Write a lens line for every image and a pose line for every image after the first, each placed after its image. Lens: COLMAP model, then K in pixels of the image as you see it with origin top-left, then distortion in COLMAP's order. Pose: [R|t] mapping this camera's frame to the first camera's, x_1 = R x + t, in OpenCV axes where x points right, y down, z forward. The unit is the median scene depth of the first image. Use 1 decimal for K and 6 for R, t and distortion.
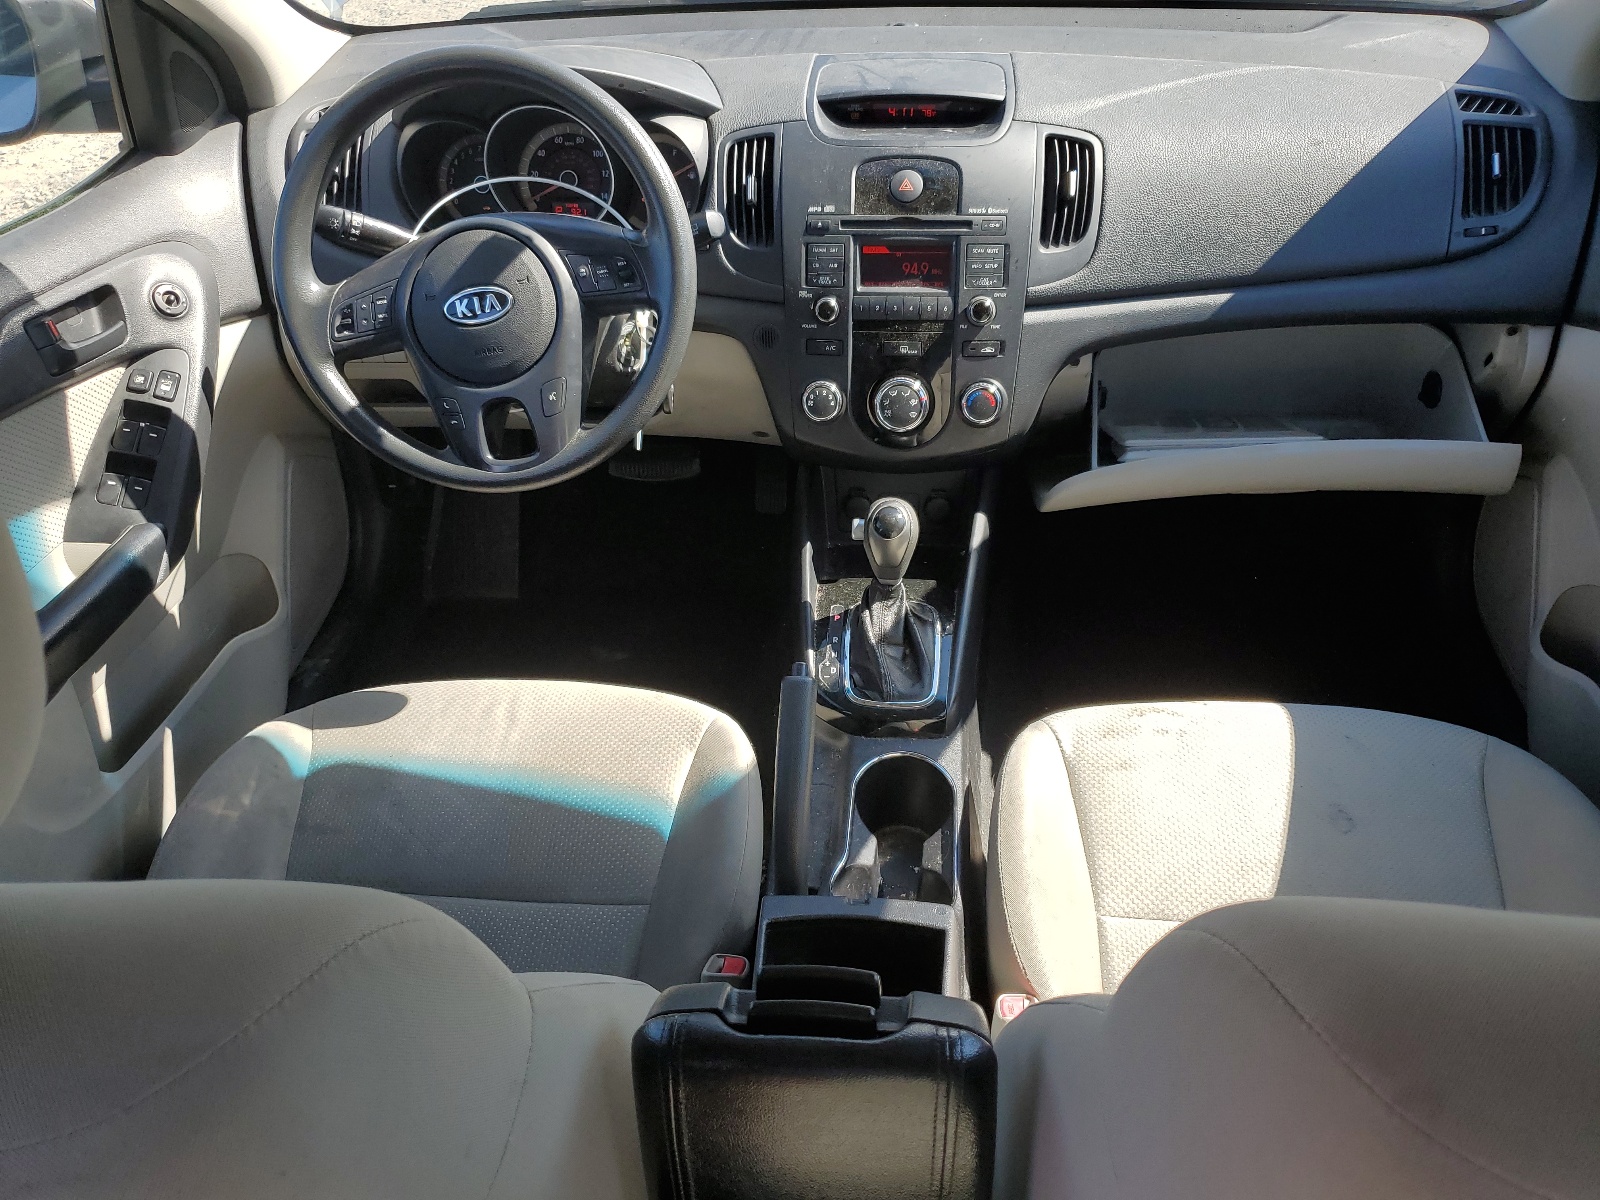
lens RADIAL K [[1221.5, 0, 803.1], [0, 1221.5, 596.7], [0, 0, 1]] dist [-0.005535, -0.000345]
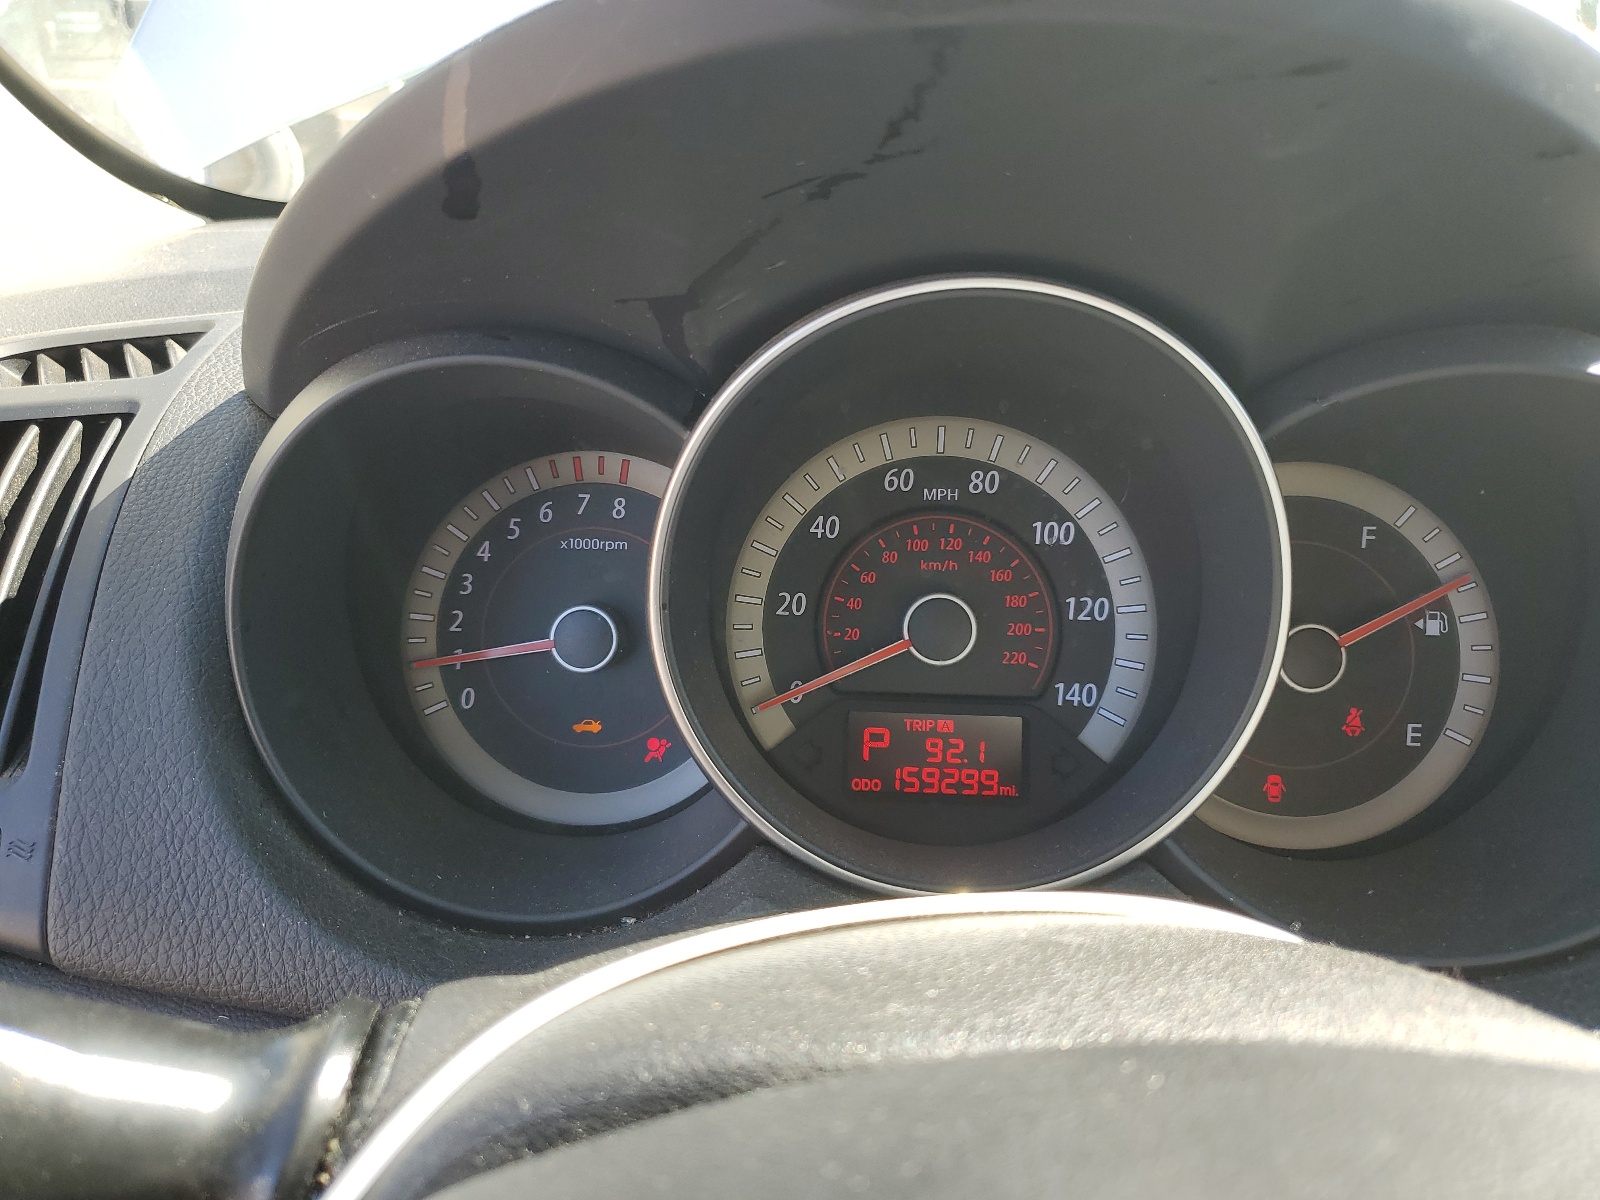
lens RADIAL K [[1221.5, 0, 797.2], [0, 1221.5, 599.2], [0, 0, 1]] dist [-0.005535, -0.000345]
pose [[0.999093, 0.022681, 0.036030, -0.229724], [-0.010217, 0.949280, -0.314266, -0.269389], [-0.041331, 0.313613, 0.948651, 0.764063]]
